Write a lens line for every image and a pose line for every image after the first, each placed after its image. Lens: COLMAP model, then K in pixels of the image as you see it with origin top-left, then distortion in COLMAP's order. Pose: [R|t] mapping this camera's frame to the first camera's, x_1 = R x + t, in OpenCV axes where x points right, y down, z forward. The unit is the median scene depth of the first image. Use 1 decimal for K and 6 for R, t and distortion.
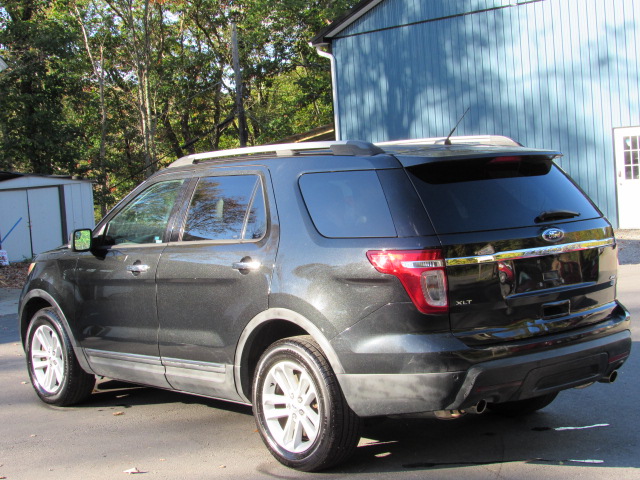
lens RADIAL K [[1204.1, 0, 345.6], [0, 1204.1, 276.2], [0, 0, 1]] dist [-0.159324, 0.000000]
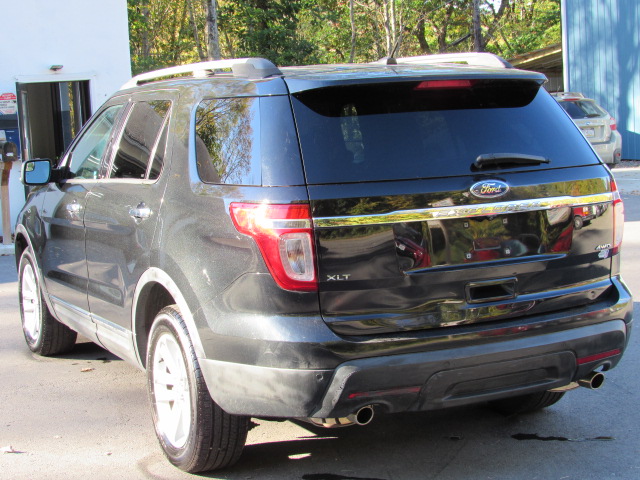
lens RADIAL K [[1204.1, 0, 336.6], [0, 1204.1, 264.5], [0, 0, 1]] dist [-0.159324, 0.000000]
pose [[0.966545, 0.048026, -0.251960, 0.251064], [-0.033179, 0.997471, 0.062848, -0.029012], [0.254341, -0.052386, 0.965695, 0.246092]]
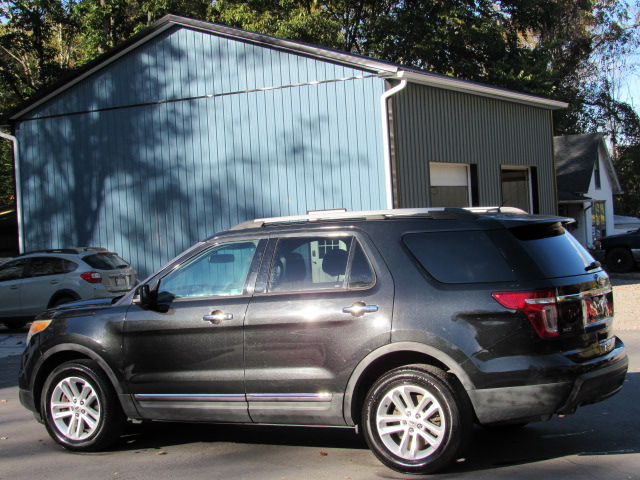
lens RADIAL K [[1204.1, 0, 347.8], [0, 1204.1, 271.0], [0, 0, 1]] dist [-0.159324, 0.000000]
pose [[0.921095, -0.002100, 0.389332, -0.561874], [0.032351, 0.996940, -0.071158, 0.038398], [-0.387991, 0.078138, 0.918345, -0.109038]]
